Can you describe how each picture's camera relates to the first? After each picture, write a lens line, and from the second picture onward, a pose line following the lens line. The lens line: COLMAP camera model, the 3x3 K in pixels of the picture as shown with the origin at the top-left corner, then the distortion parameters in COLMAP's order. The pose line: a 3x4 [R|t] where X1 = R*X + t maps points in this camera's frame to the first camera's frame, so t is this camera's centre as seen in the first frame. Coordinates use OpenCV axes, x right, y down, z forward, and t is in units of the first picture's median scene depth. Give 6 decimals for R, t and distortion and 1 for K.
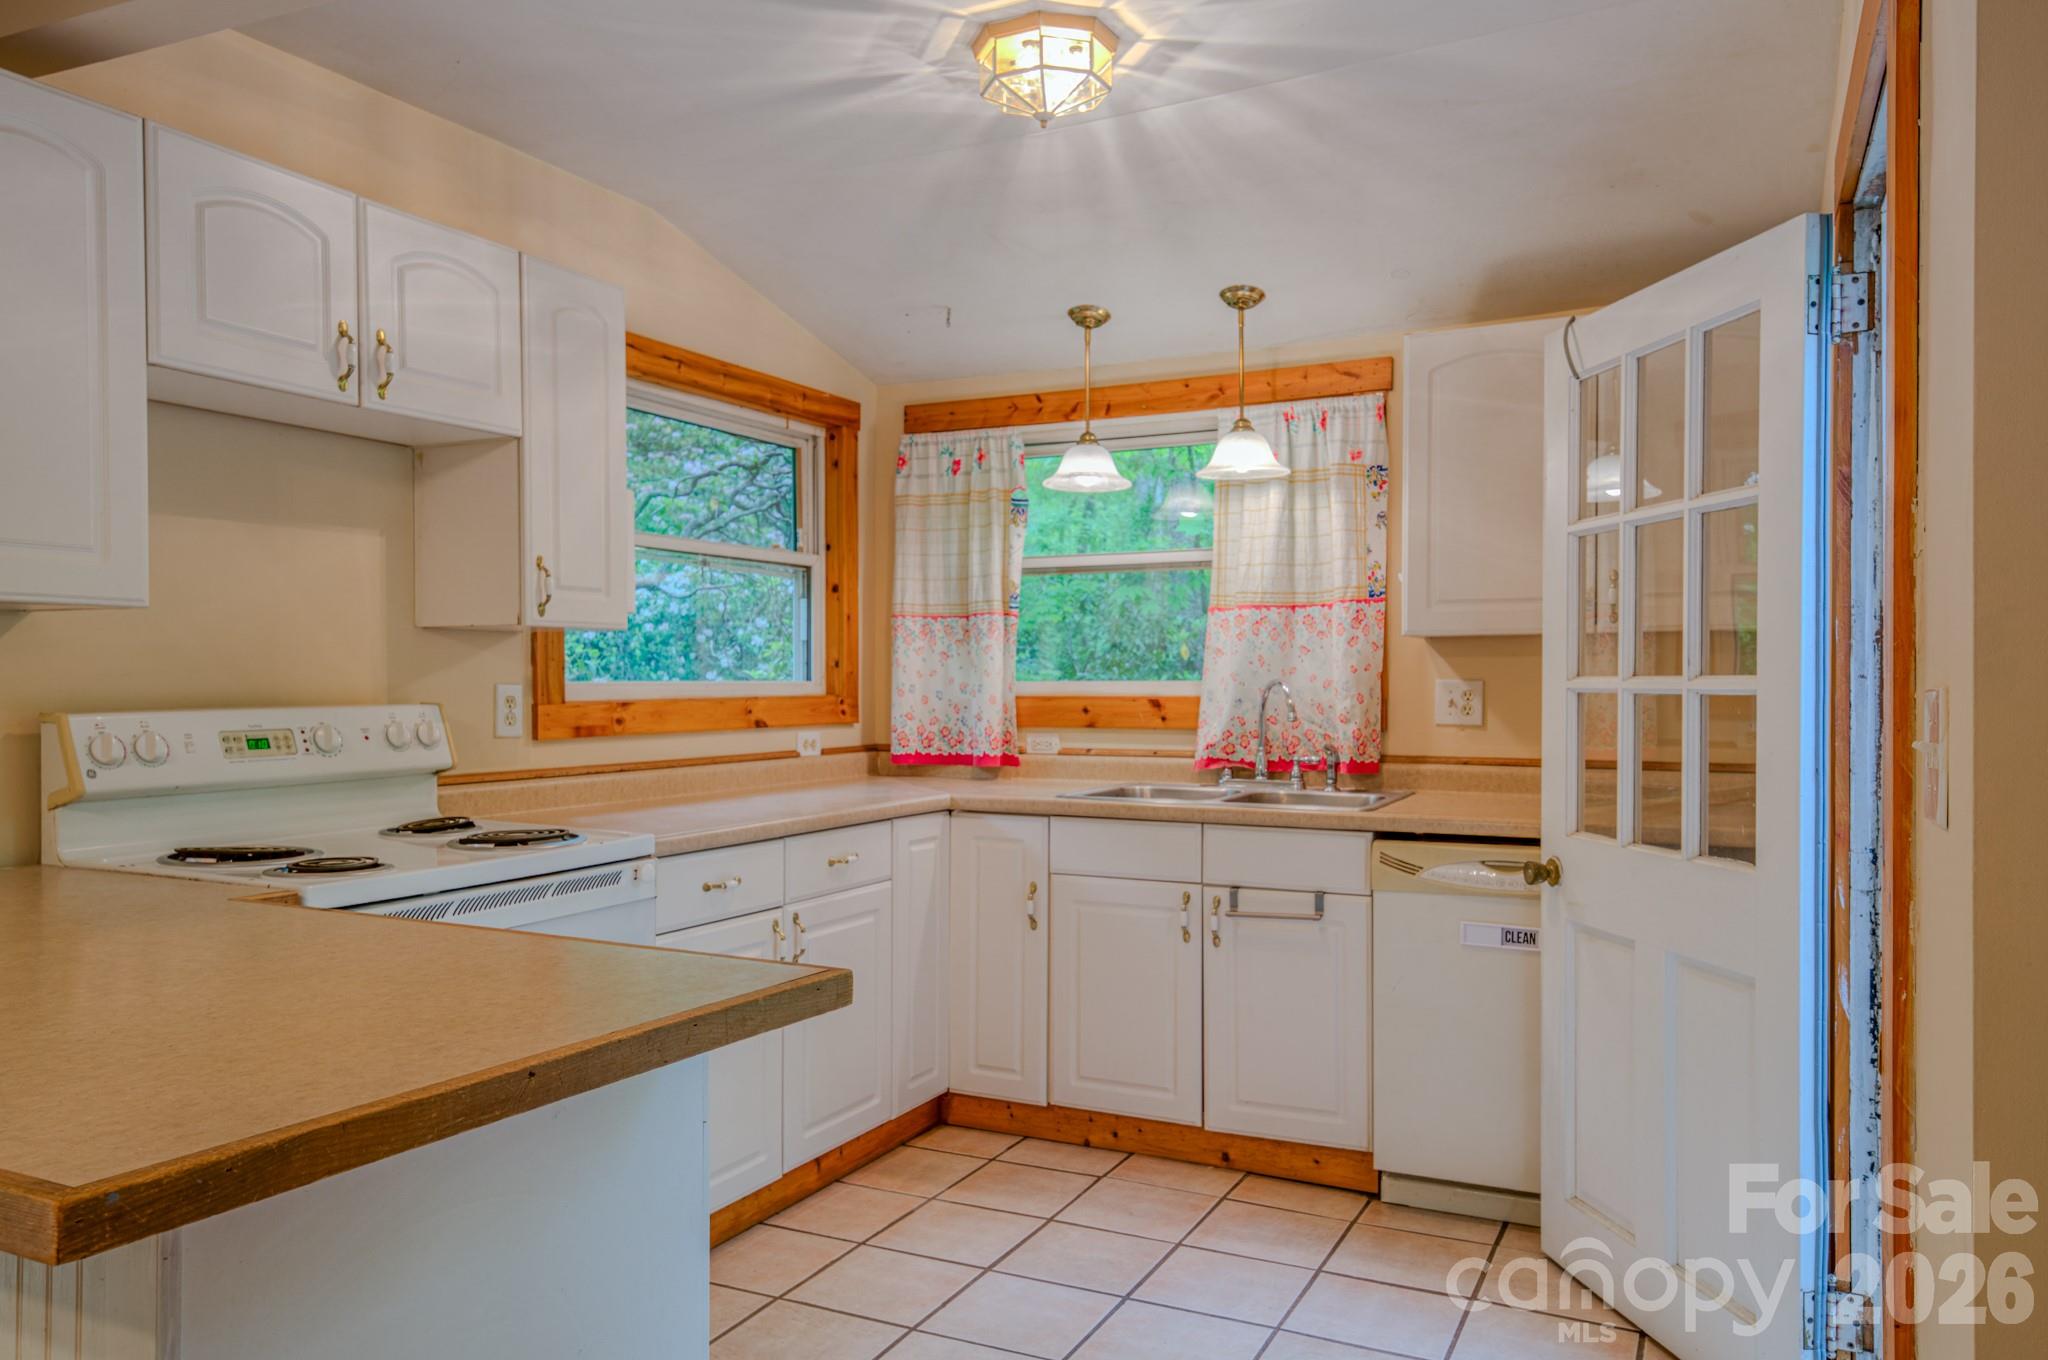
lens RADIAL K [[1452.8, 0, 1027.9], [0, 1452.8, 708.8], [0, 0, 1]] dist [0.032007, 0.000322]
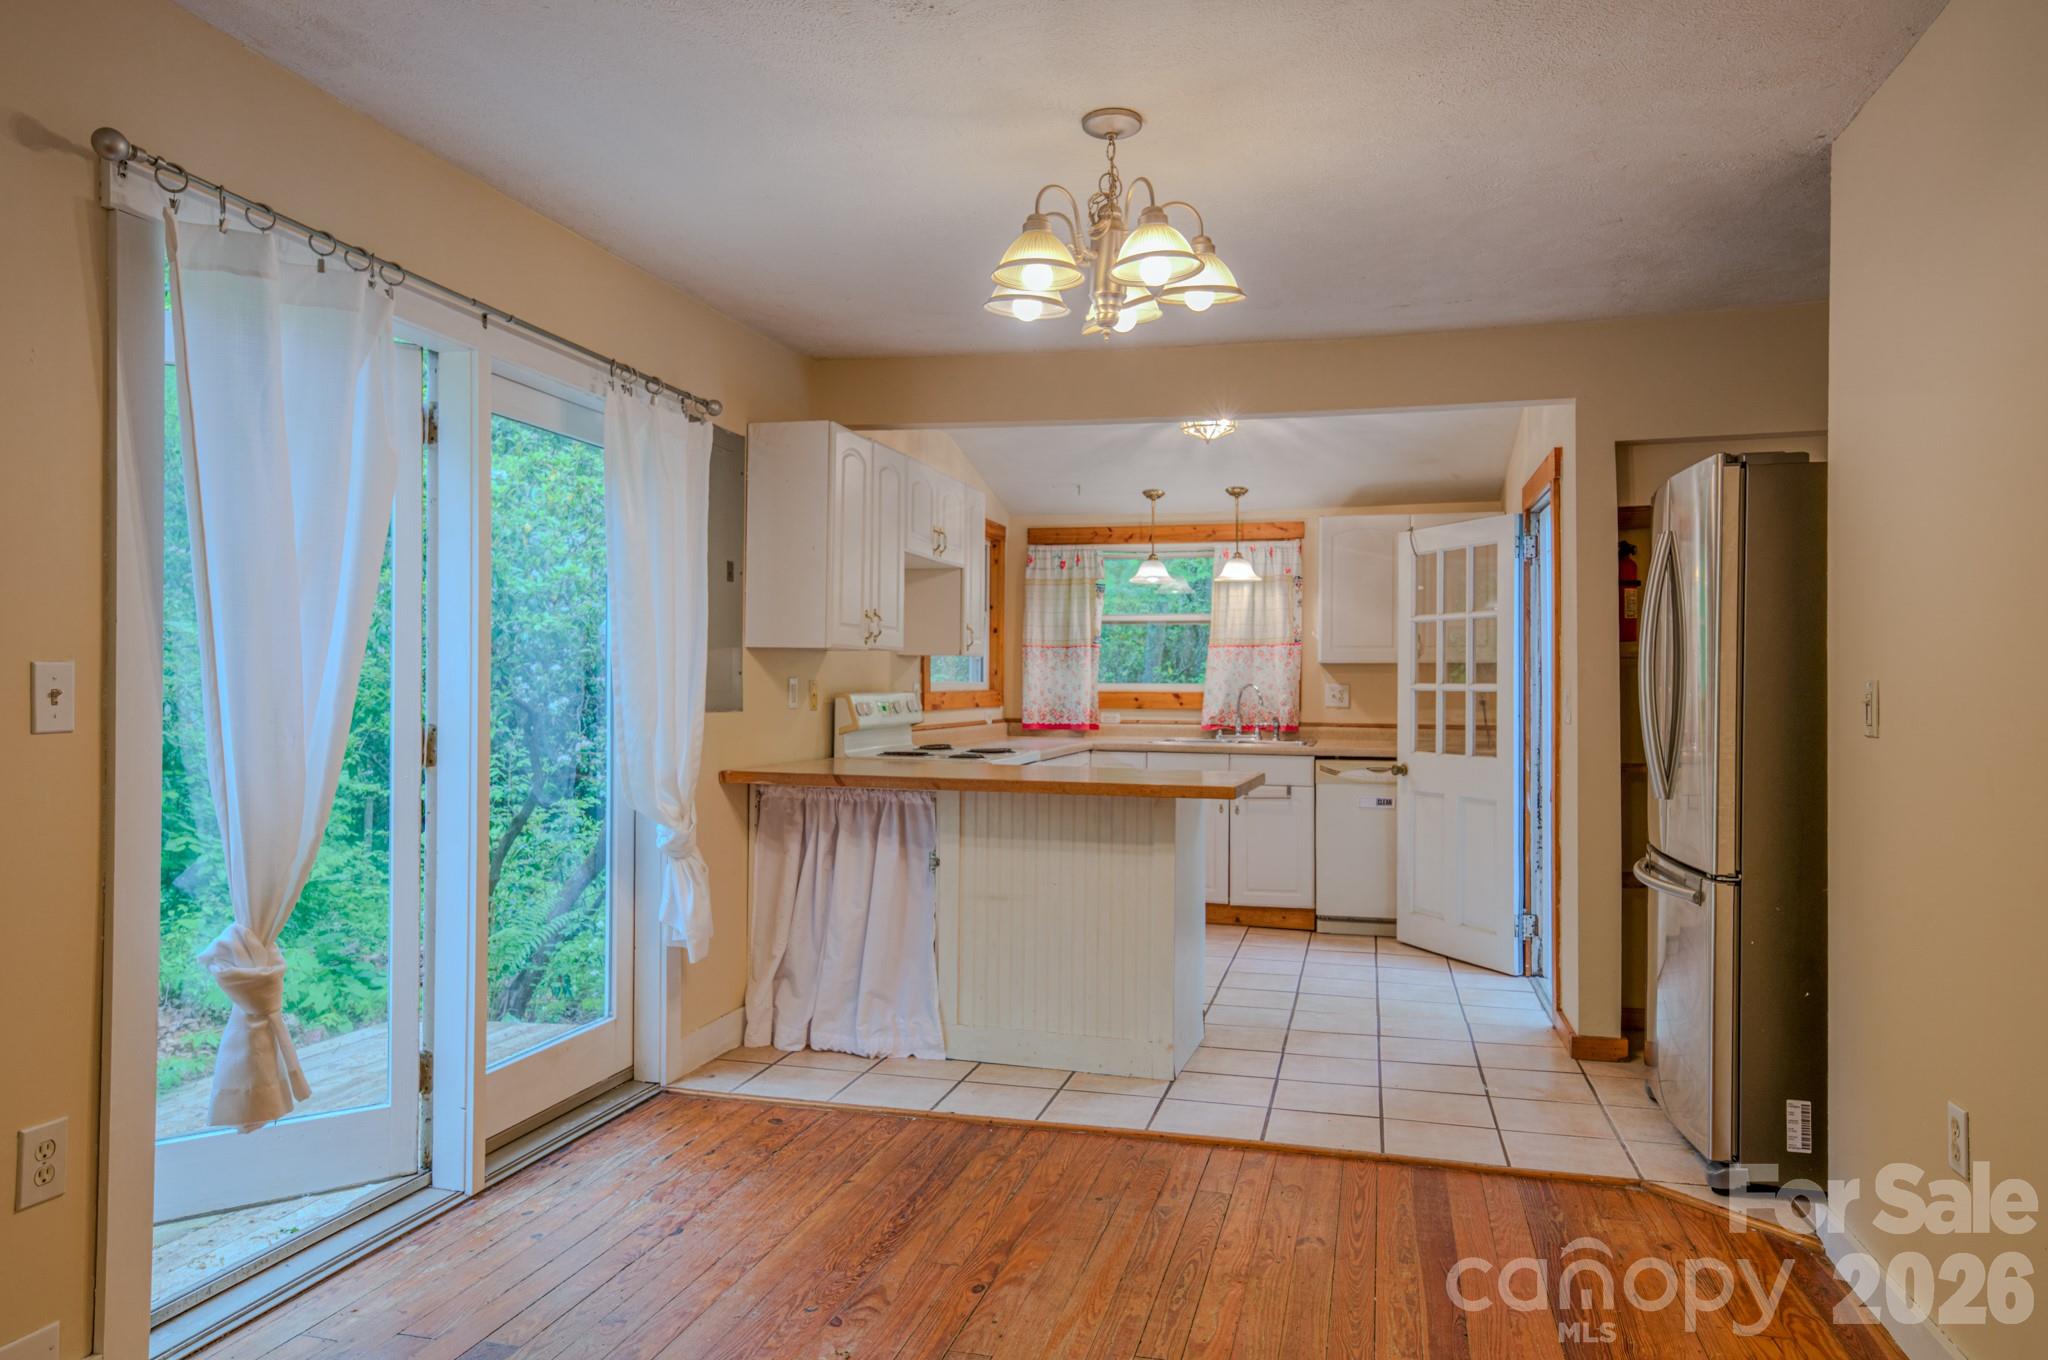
lens RADIAL K [[1349.5, 0, 1027.0], [0, 1349.5, 672.2], [0, 0, 1]] dist [0.026730, 0.000804]
pose [[0.979259, 0.010598, 0.202334, -0.478867], [-0.004993, 0.999590, -0.028192, 0.016885], [-0.202550, 0.026597, 0.978911, -0.703983]]
